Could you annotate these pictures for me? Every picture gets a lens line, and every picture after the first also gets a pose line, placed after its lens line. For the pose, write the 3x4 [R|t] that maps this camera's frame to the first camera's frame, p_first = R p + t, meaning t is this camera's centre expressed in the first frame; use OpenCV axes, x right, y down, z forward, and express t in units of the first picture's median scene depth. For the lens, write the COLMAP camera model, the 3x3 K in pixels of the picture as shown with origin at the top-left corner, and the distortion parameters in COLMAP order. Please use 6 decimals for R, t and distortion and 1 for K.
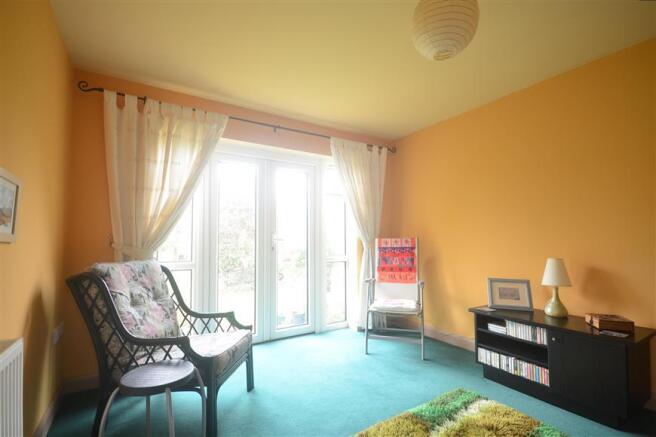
lens RADIAL K [[297.3, 0, 330.9], [0, 297.3, 229.6], [0, 0, 1]] dist [0.002340, -0.000023]
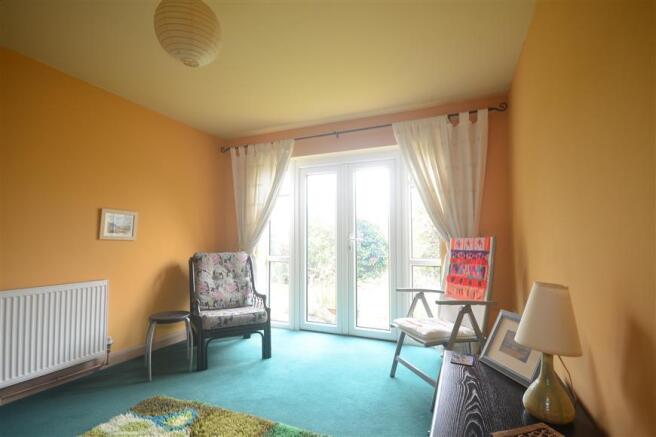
lens RADIAL K [[297.3, 0, 330.9], [0, 297.3, 229.6], [0, 0, 1]] dist [0.002340, -0.000023]
pose [[0.586119, -0.024343, -0.809860, 0.648213], [0.023735, 0.999635, -0.012869, 0.012147], [0.809878, -0.011679, 0.586483, 0.351040]]
